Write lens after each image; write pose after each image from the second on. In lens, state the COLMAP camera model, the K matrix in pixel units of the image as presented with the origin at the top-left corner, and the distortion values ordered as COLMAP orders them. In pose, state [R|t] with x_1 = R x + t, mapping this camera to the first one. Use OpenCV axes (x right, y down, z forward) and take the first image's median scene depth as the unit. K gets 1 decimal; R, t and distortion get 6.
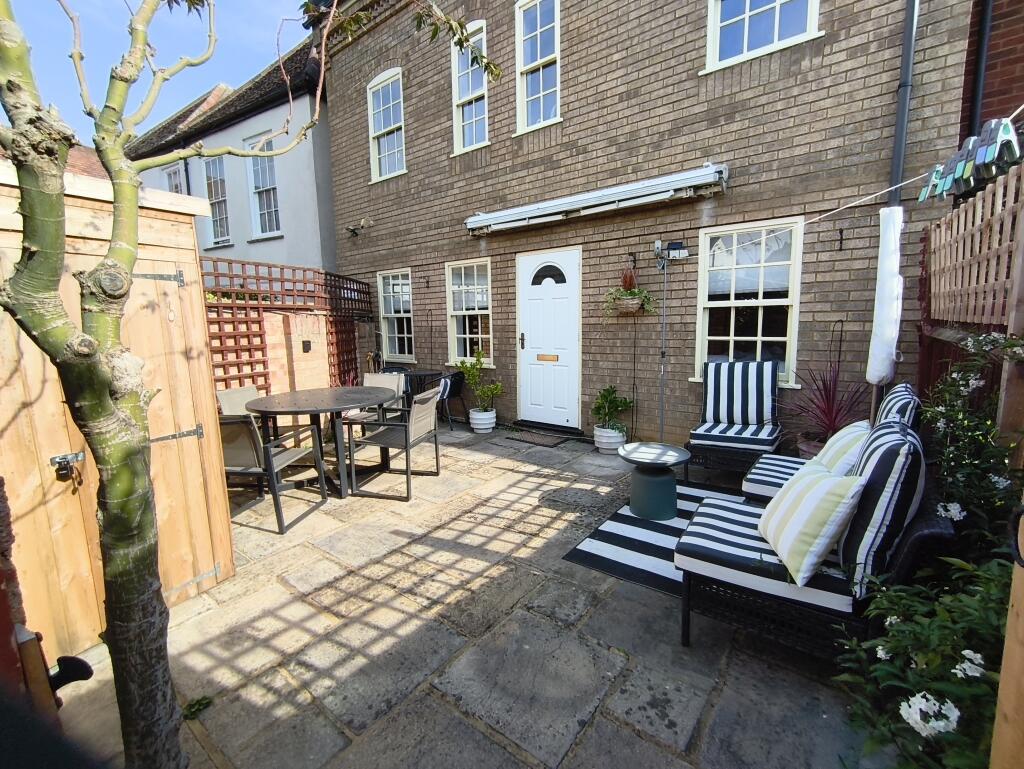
lens RADIAL K [[460.8, 0, 512.0], [0, 460.8, 384.5], [0, 0, 1]] dist [0.000038, -0.000136]
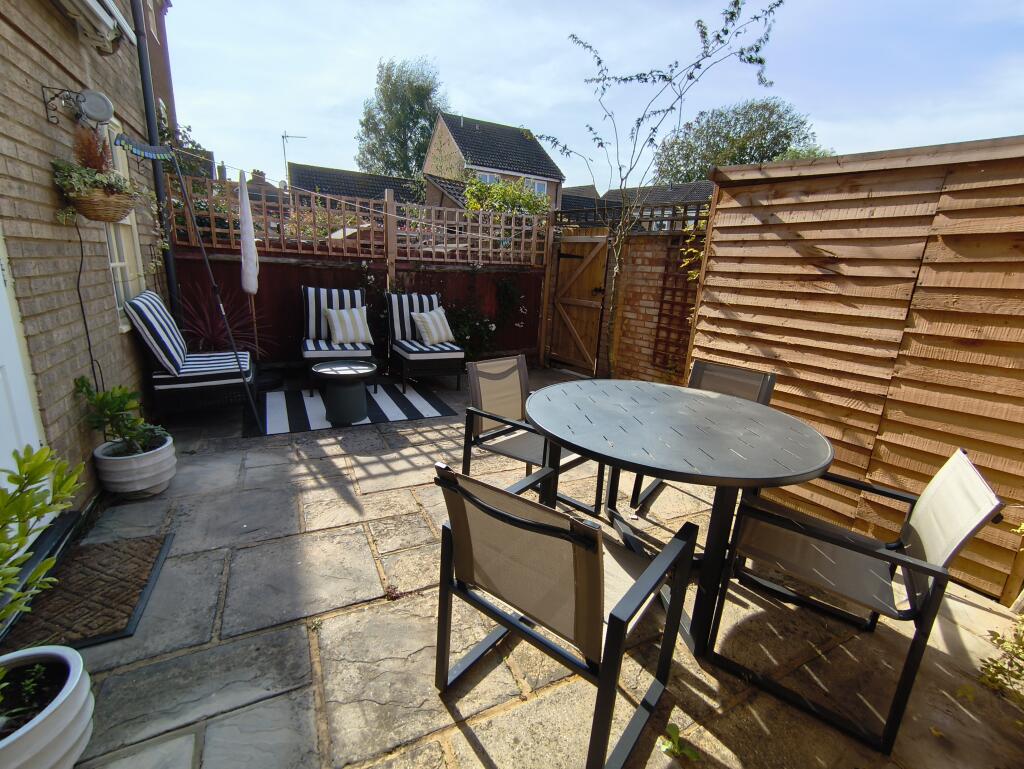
lens RADIAL K [[451.5, 0, 508.1], [0, 451.5, 380.5], [0, 0, 1]] dist [0.000160, -0.000645]
pose [[-0.894672, -0.137750, 0.424955, -0.560703], [0.027888, 0.932193, 0.360885, -0.225549], [-0.445852, 0.334725, -0.830166, 1.799110]]
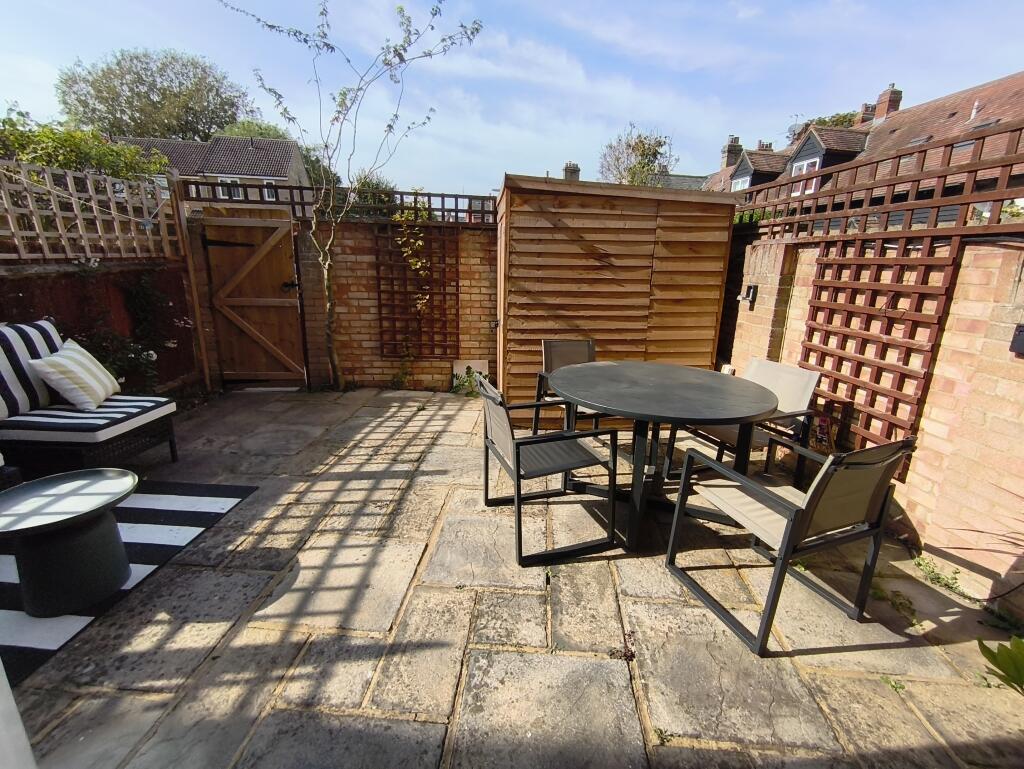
lens RADIAL K [[451.5, 0, 508.1], [0, 451.5, 380.5], [0, 0, 1]] dist [0.000160, -0.000645]
pose [[-0.838764, 0.141752, -0.525719, 0.116006], [-0.084163, 0.920161, 0.382387, -0.245430], [0.537951, 0.364979, -0.759868, 1.685641]]
